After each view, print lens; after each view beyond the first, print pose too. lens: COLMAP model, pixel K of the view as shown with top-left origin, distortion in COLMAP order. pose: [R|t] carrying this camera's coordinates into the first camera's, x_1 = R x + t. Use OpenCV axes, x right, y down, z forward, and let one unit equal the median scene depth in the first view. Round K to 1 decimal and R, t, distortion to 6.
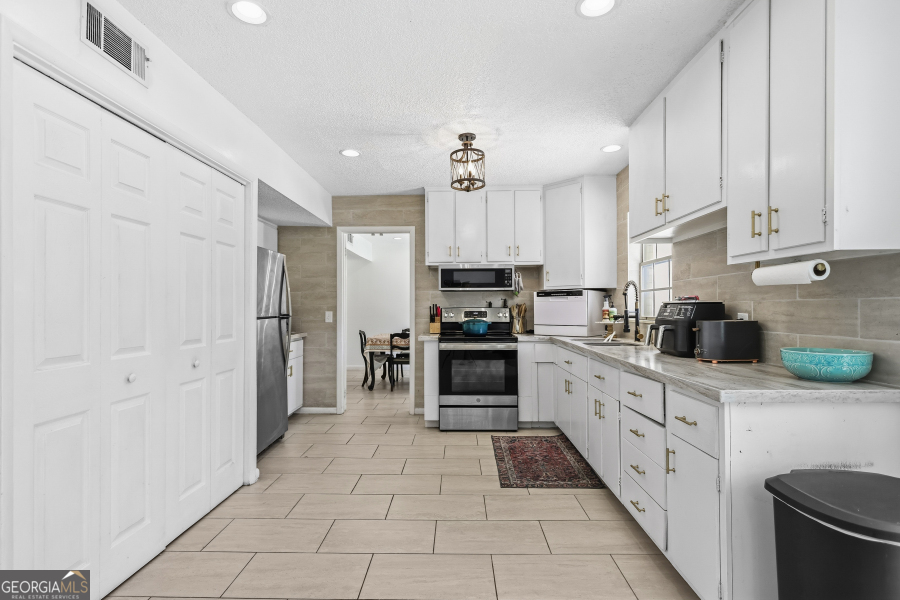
lens RADIAL K [[425.7, 0, 447.8], [0, 425.7, 306.4], [0, 0, 1]] dist [-0.004533, 0.002287]
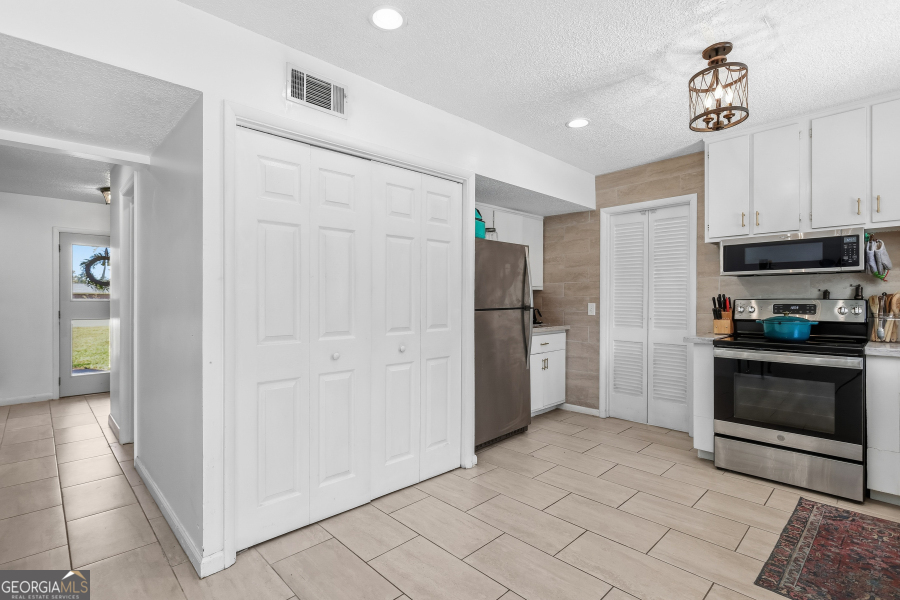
lens RADIAL K [[425.7, 0, 445.9], [0, 425.7, 299.1], [0, 0, 1]] dist [-0.004533, 0.002287]
pose [[0.709650, -0.000080, -0.704554, 0.186678], [0.002915, 0.999992, 0.002822, -0.000810], [0.704548, -0.004056, 0.709645, 0.175119]]
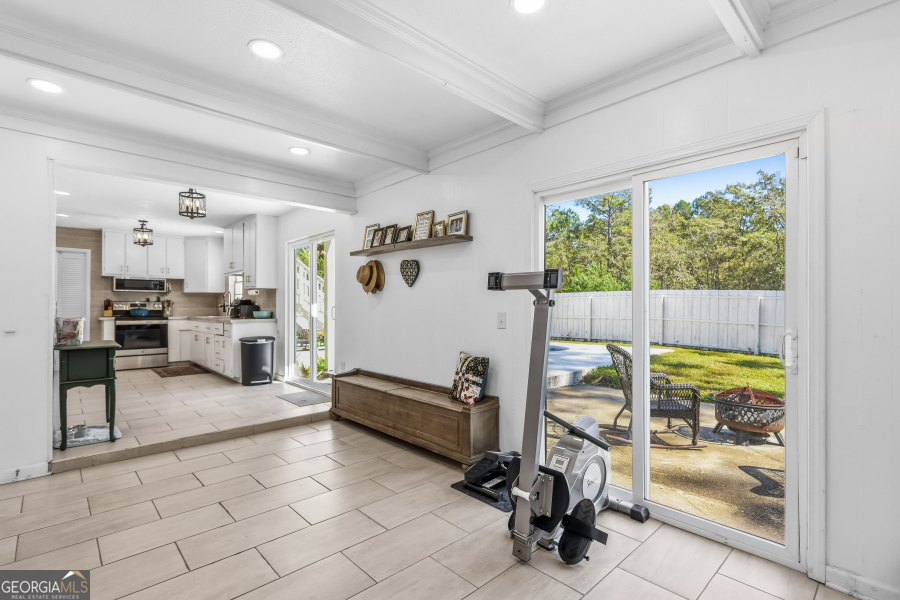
lens RADIAL K [[425.7, 0, 454.2], [0, 425.7, 303.2], [0, 0, 1]] dist [-0.004533, 0.002287]
pose [[0.709955, 0.009756, 0.704179, -0.297390], [-0.005492, 0.999950, -0.008316, 0.021448], [-0.704226, 0.002037, 0.709973, -1.395318]]
